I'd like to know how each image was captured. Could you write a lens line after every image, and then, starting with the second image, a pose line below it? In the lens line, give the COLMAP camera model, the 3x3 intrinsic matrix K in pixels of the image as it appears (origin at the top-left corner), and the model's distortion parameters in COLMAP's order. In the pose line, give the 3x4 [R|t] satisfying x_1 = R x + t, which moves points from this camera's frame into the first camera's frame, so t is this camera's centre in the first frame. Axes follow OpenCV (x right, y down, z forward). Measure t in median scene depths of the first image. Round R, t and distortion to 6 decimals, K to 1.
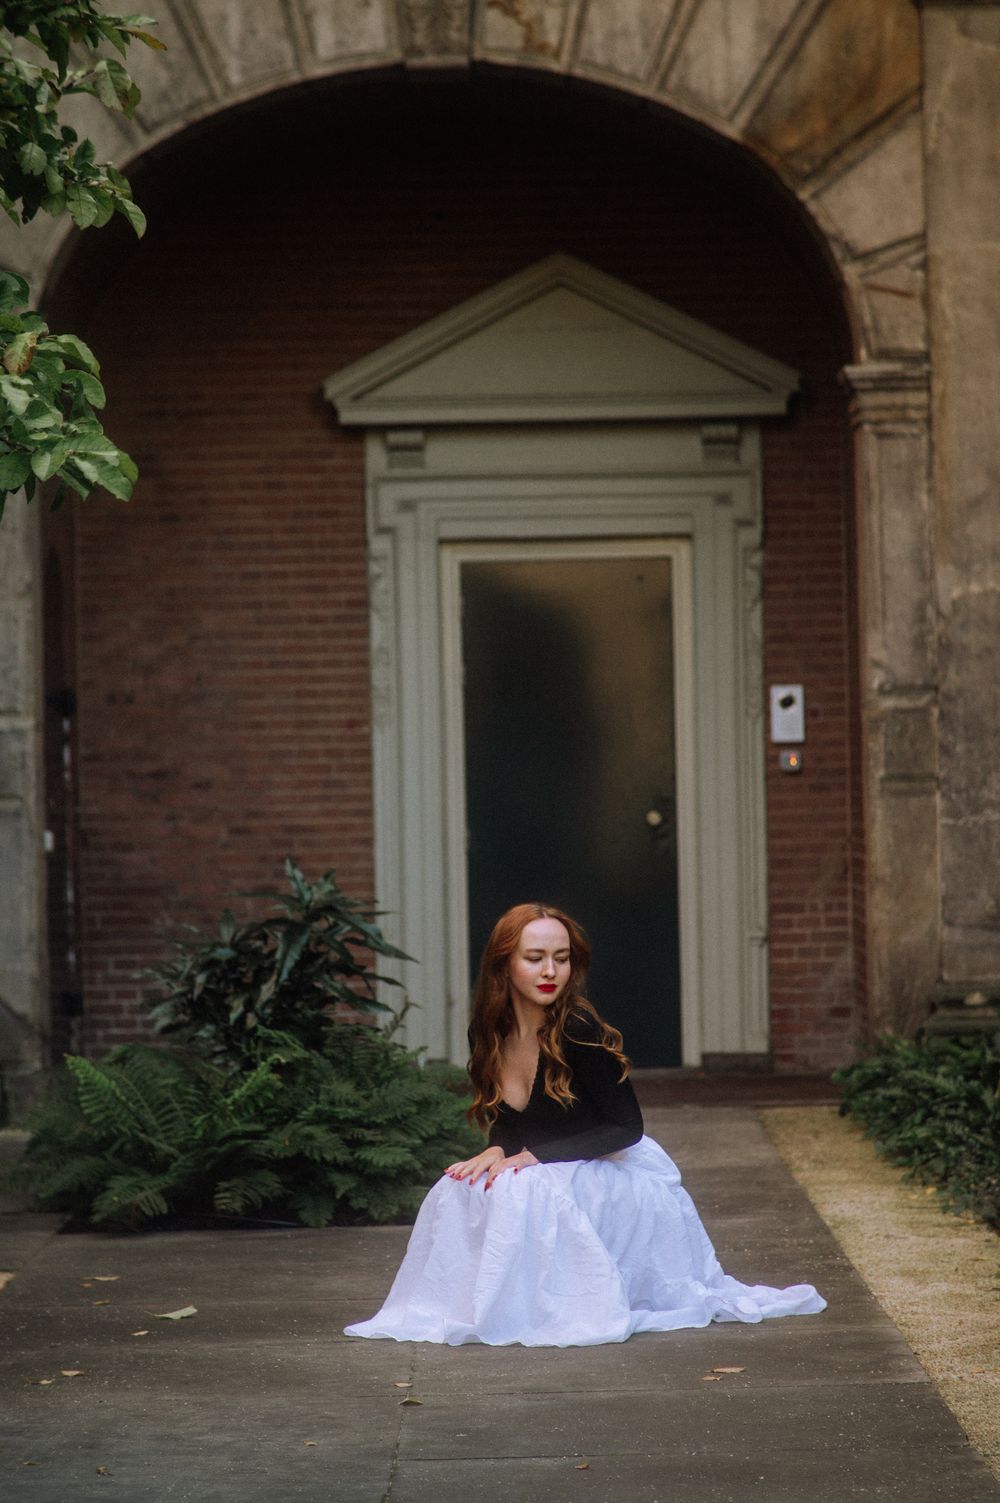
lens RADIAL K [[5590.1, 0, 498.0], [0, 5590.1, 751.5], [0, 0, 1]] dist [-0.193549, 0.000000]
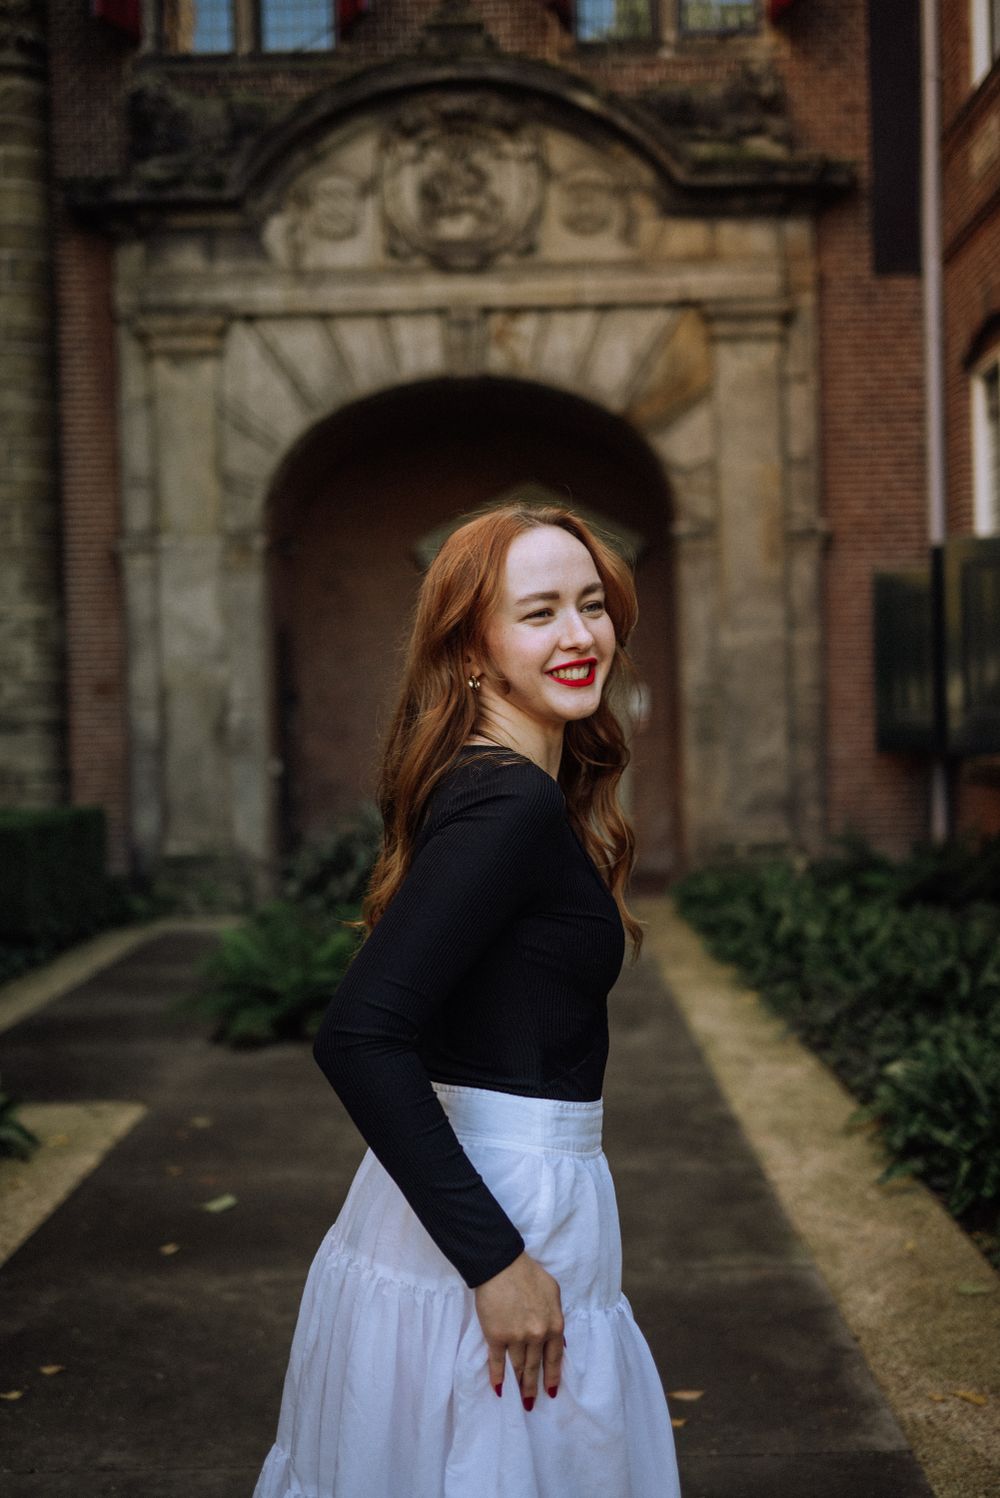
lens RADIAL K [[1699.0, 0, 503.9], [0, 1699.0, 735.7], [0, 0, 1]] dist [-0.012269, 0.000000]
pose [[0.999963, -0.004533, -0.007307, 0.006580], [0.004676, 0.999797, 0.019575, -0.007603], [0.007217, -0.019609, 0.999782, 0.403068]]
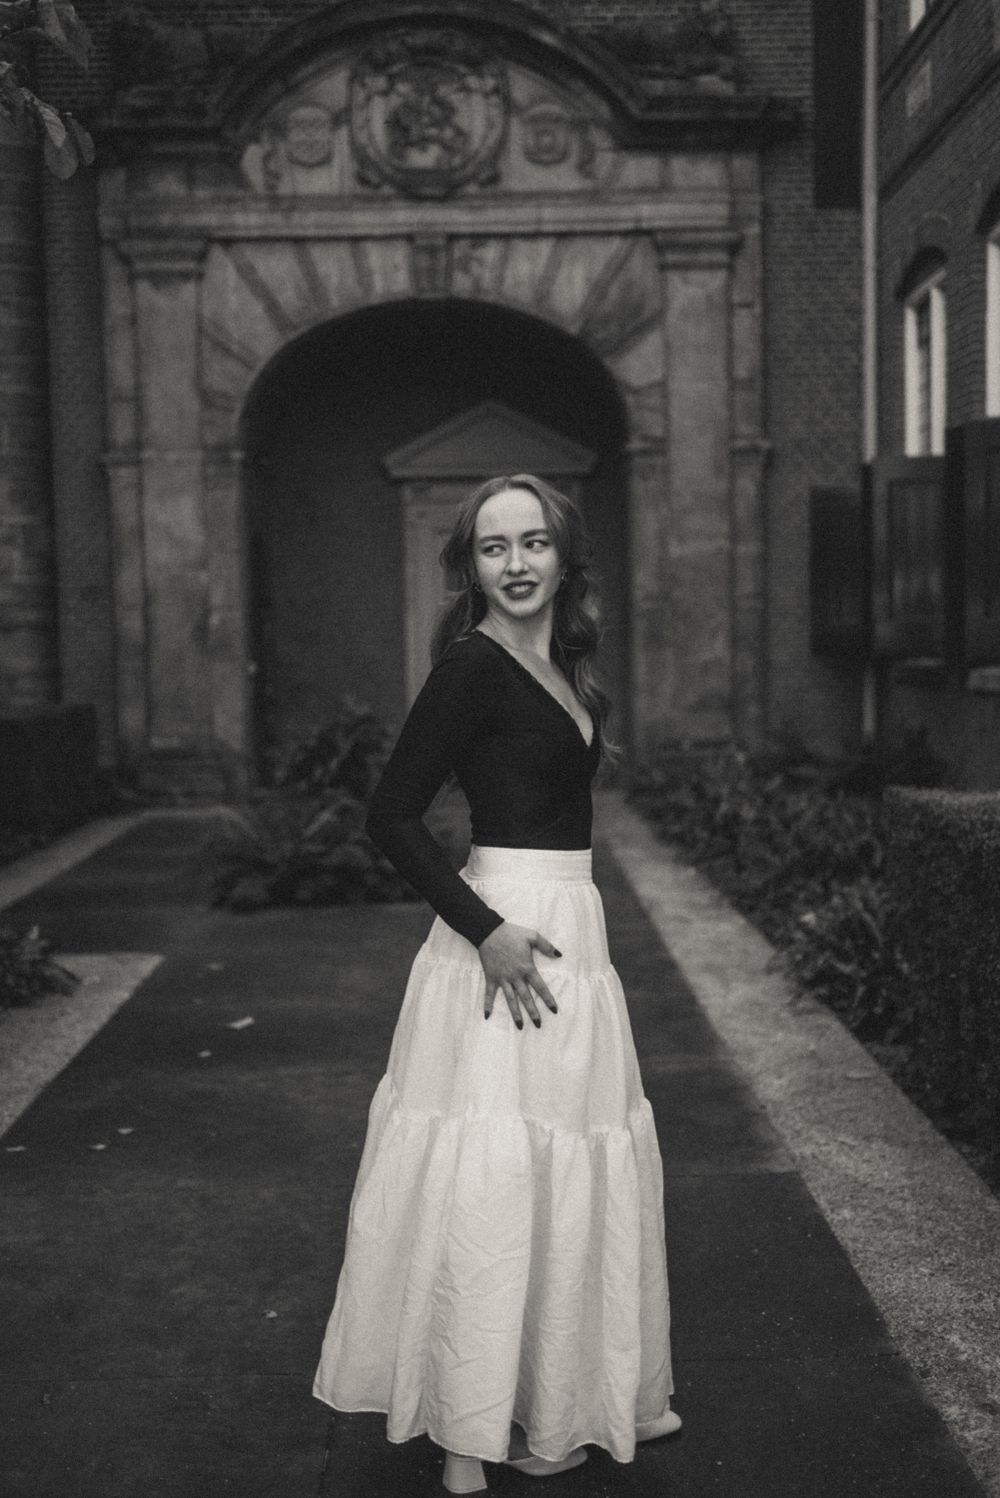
lens RADIAL K [[1699.0, 0, 506.7], [0, 1699.0, 736.6], [0, 0, 1]] dist [-0.012269, 0.000000]
pose [[0.999752, -0.001364, 0.022245, 0.002693], [-0.000283, 0.997270, 0.073844, -0.006387], [-0.022285, -0.073832, 0.997022, 0.356097]]
